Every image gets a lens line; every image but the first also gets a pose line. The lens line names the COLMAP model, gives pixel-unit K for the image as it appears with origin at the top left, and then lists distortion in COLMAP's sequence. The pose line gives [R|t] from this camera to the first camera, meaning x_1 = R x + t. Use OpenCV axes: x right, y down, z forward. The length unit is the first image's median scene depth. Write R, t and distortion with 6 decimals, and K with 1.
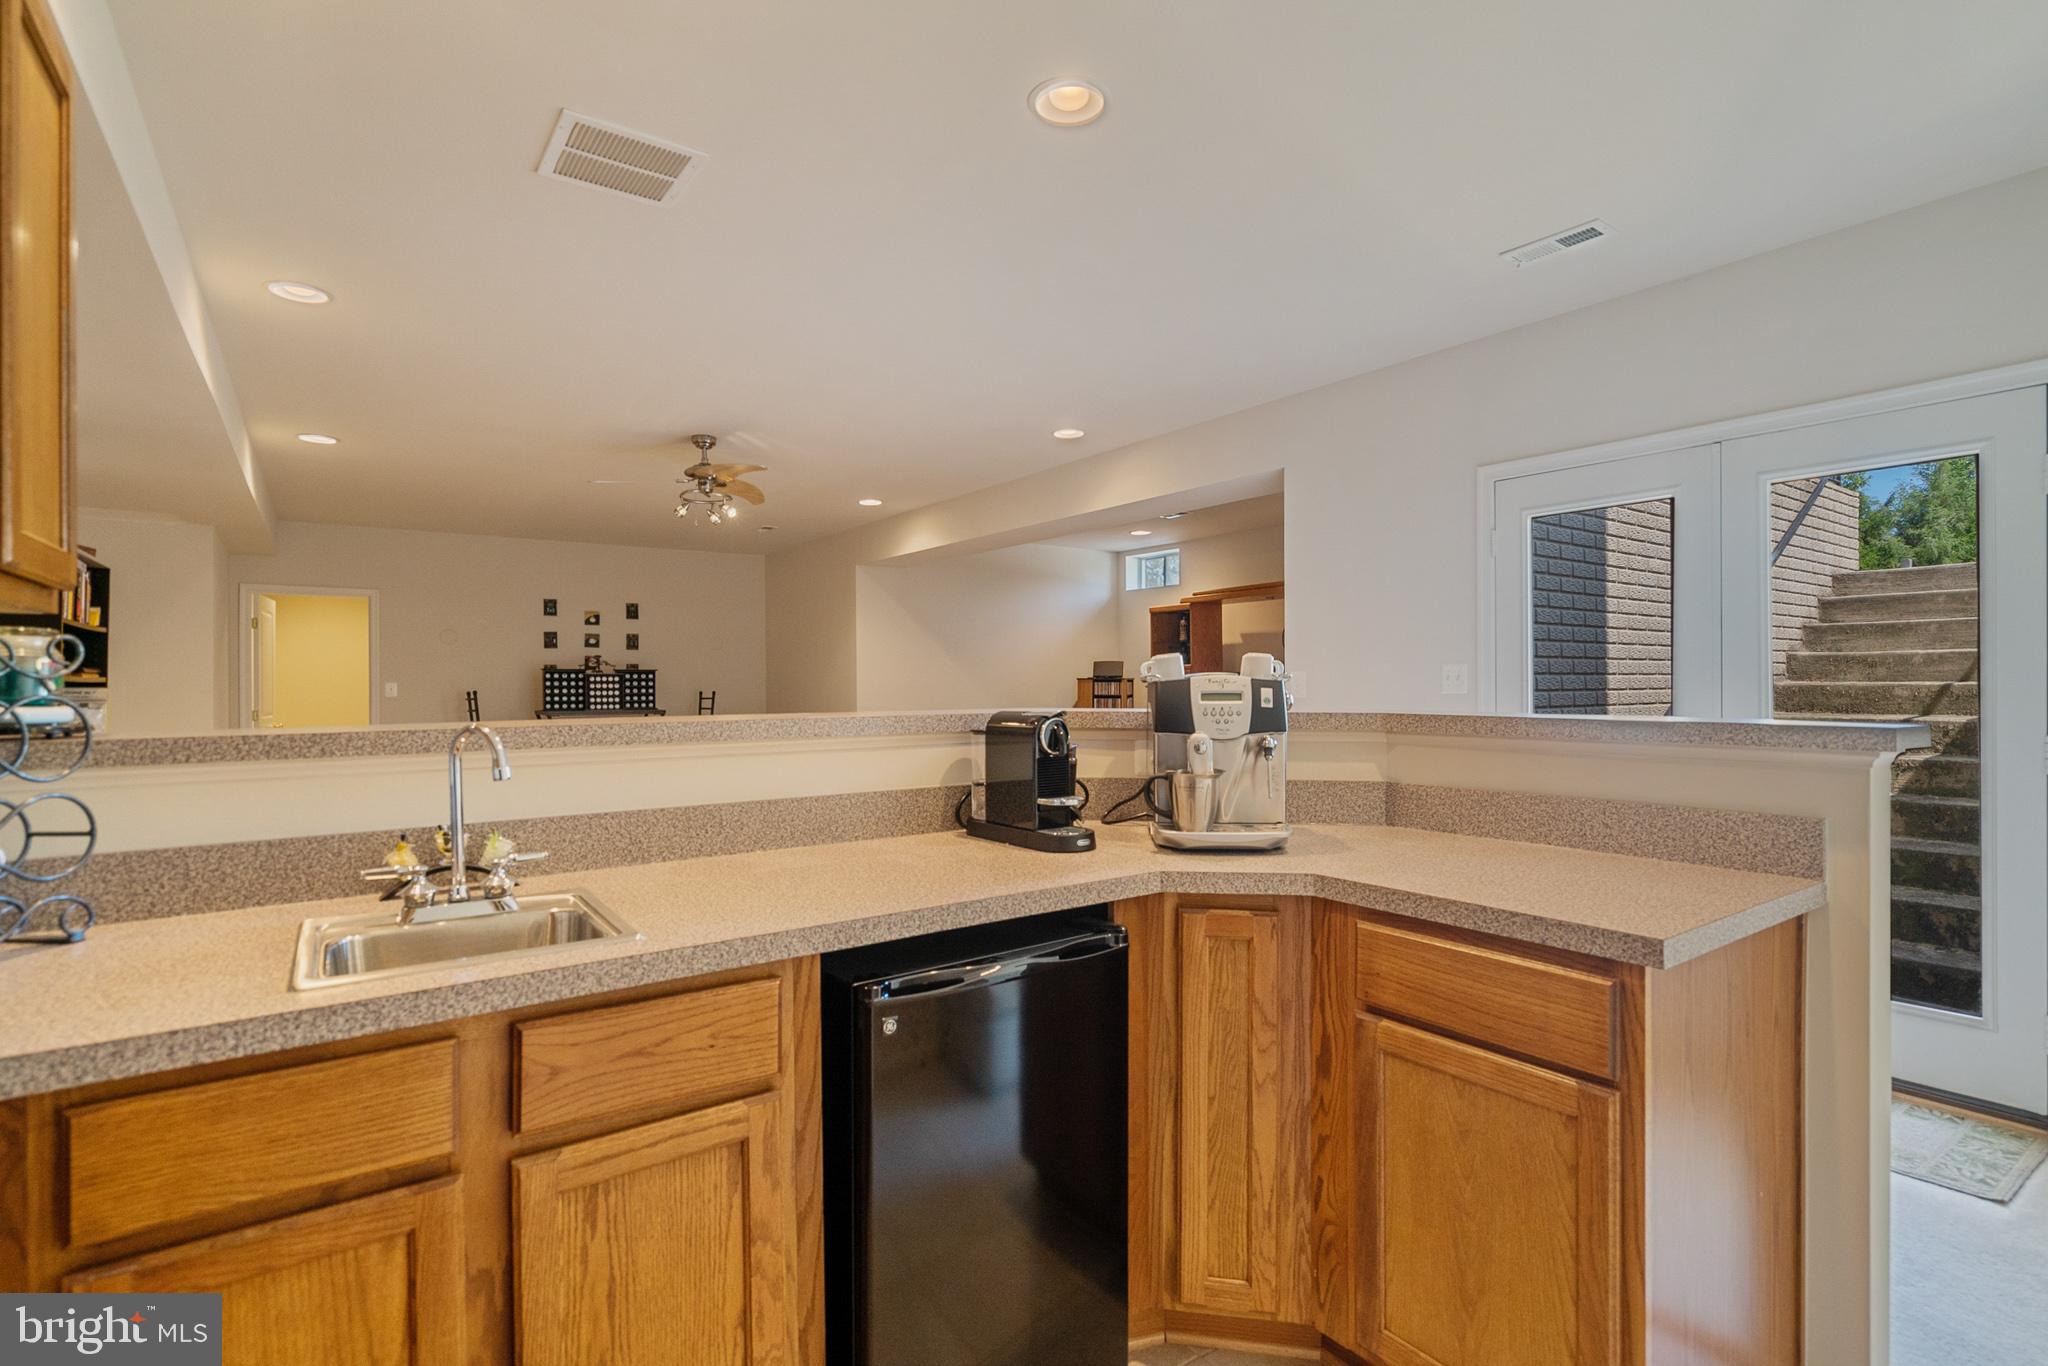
lens RADIAL K [[931.4, 0, 1028.2], [0, 931.4, 688.0], [0, 0, 1]] dist [-0.003367, 0.000348]
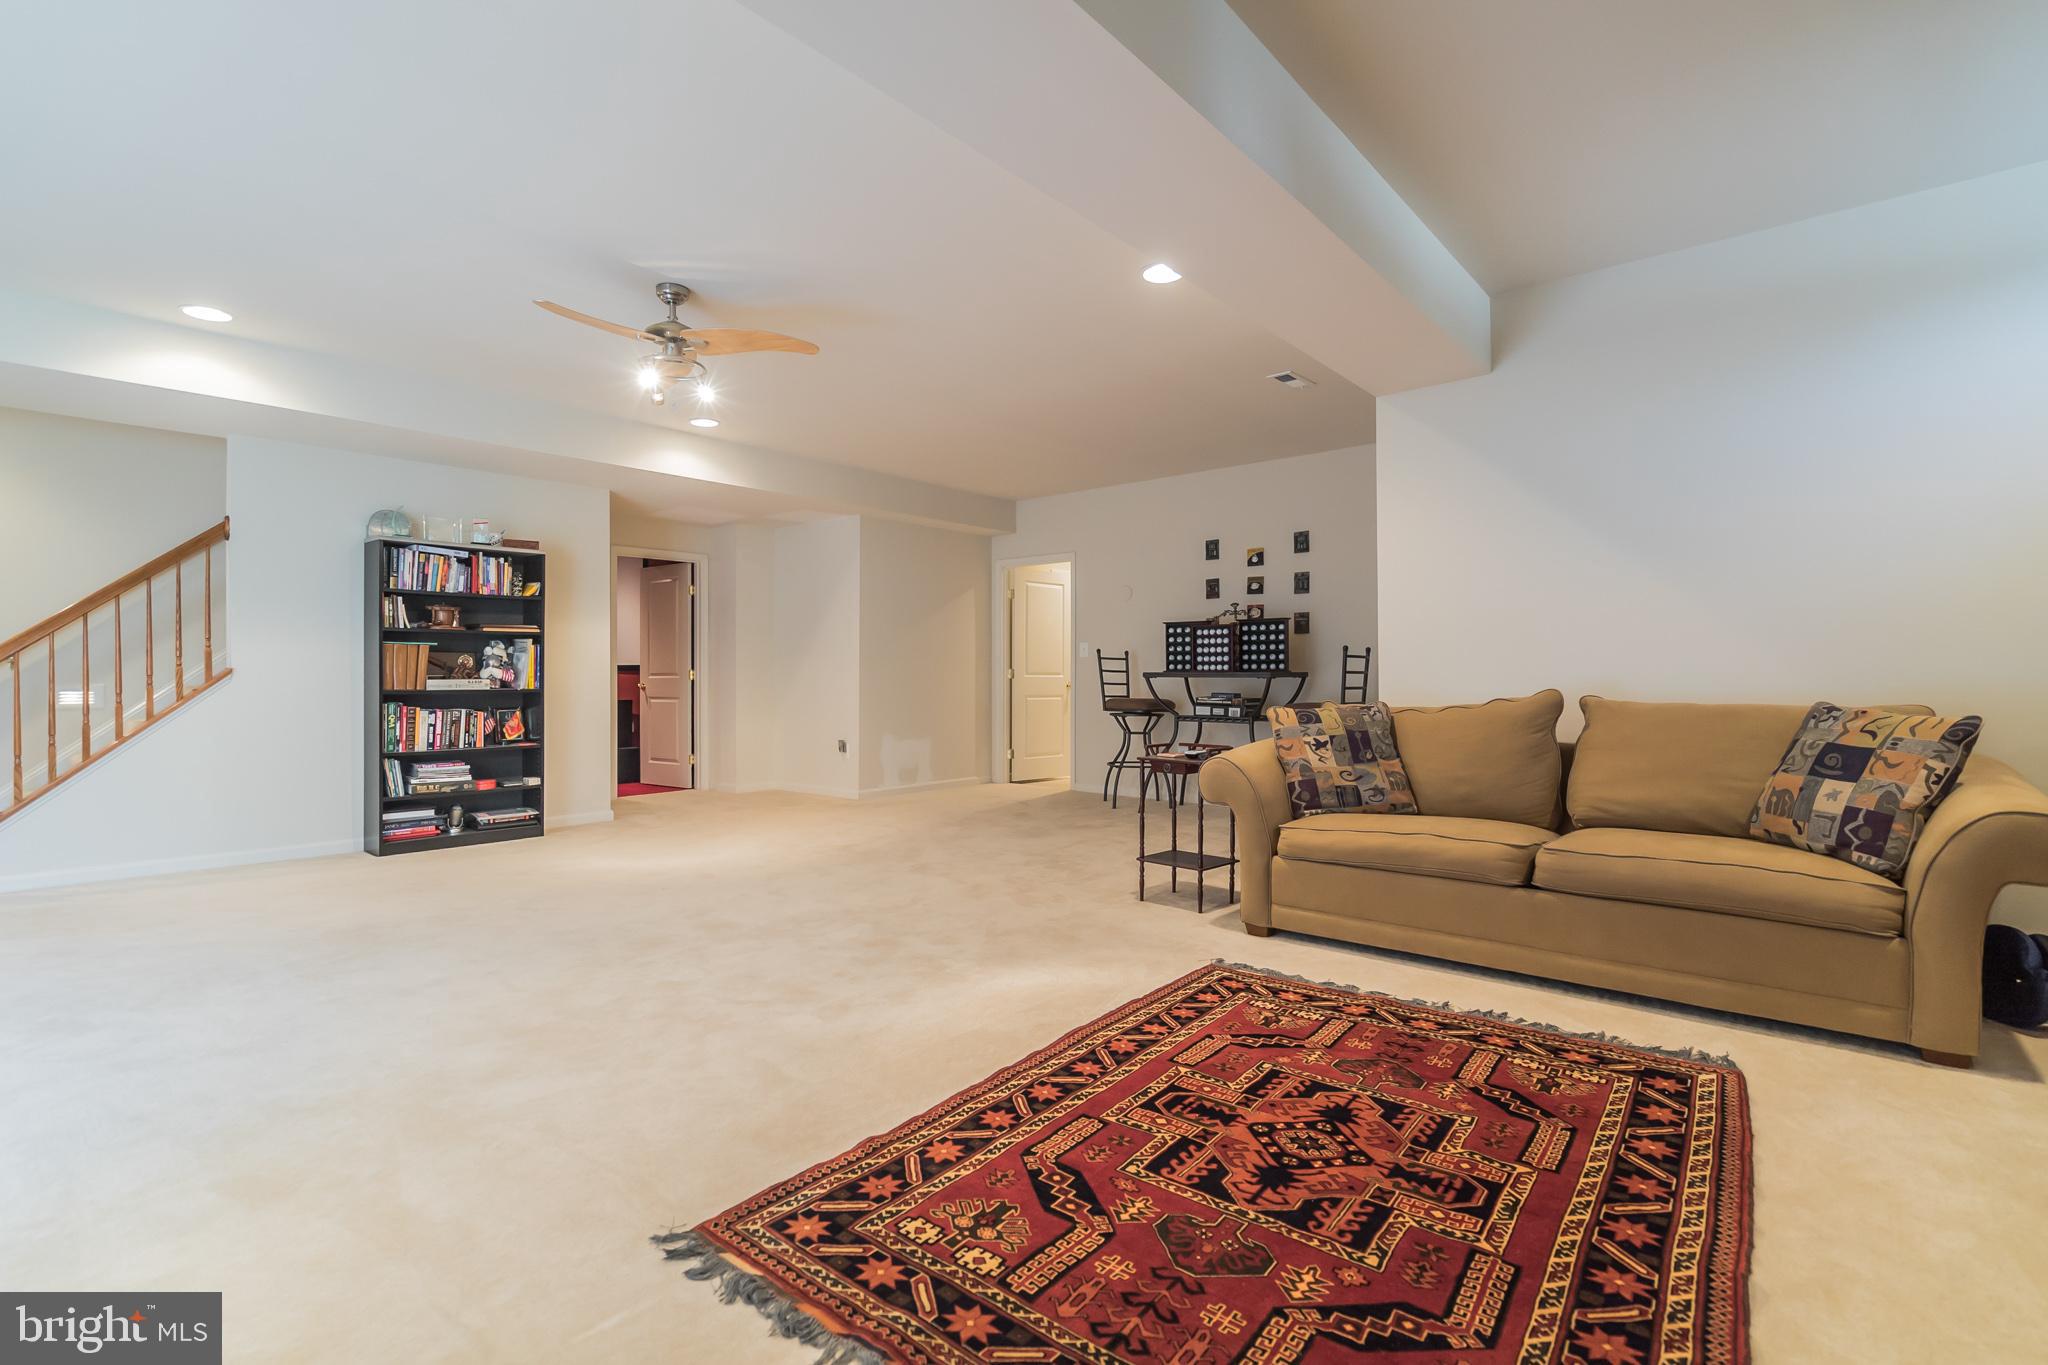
lens RADIAL K [[931.4, 0, 1019.7], [0, 931.4, 677.4], [0, 0, 1]] dist [-0.003367, 0.000348]
pose [[0.244496, 0.007461, -0.969622, 0.255041], [-0.000493, 0.999971, 0.007571, 0.021675], [0.969650, -0.001373, 0.244493, 0.622682]]
